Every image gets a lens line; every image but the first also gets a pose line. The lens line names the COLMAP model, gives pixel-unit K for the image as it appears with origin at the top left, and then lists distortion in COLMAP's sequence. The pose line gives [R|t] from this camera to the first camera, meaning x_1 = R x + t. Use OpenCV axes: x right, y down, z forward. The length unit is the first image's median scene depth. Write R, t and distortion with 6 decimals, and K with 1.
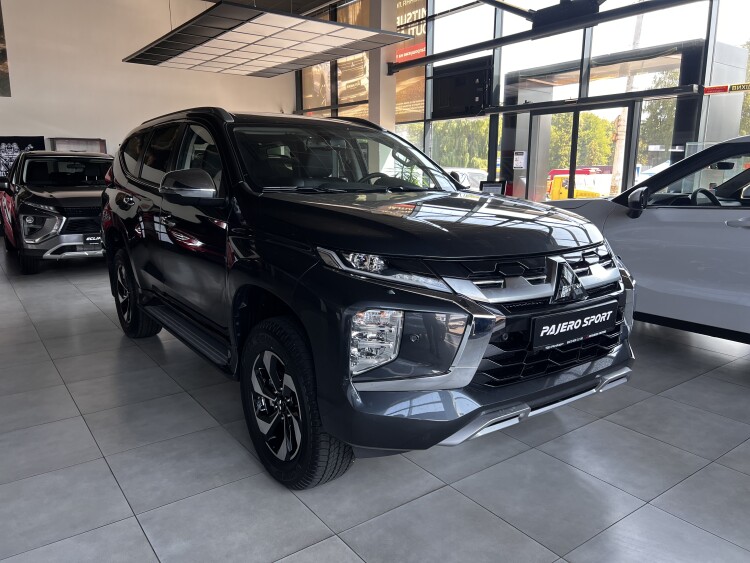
lens RADIAL K [[570.4, 0, 375.0], [0, 570.4, 281.5], [0, 0, 1]] dist [-0.005279, 0.000370]
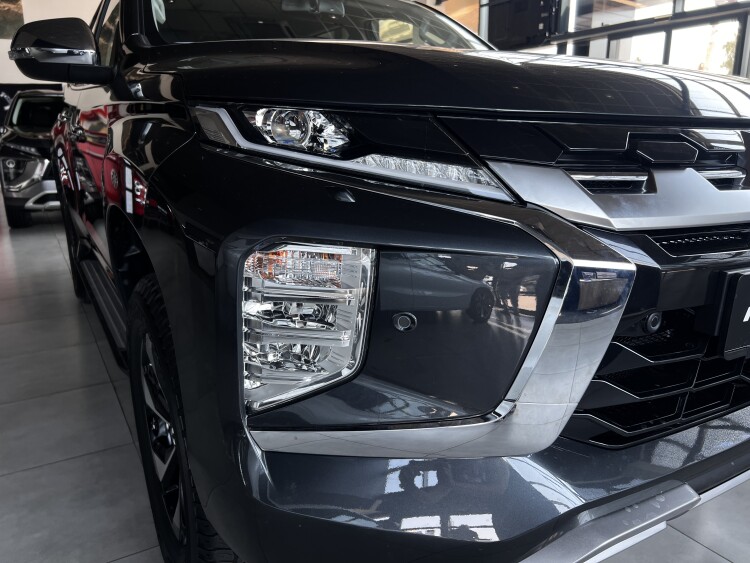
lens RADIAL K [[570.4, 0, 375.0], [0, 570.4, 281.5], [0, 0, 1]] dist [-0.005279, 0.000370]
pose [[0.995956, 0.017084, -0.088199, 0.077140], [-0.012177, 0.998363, 0.055877, 0.050508], [0.089010, -0.054577, 0.994534, 0.599613]]
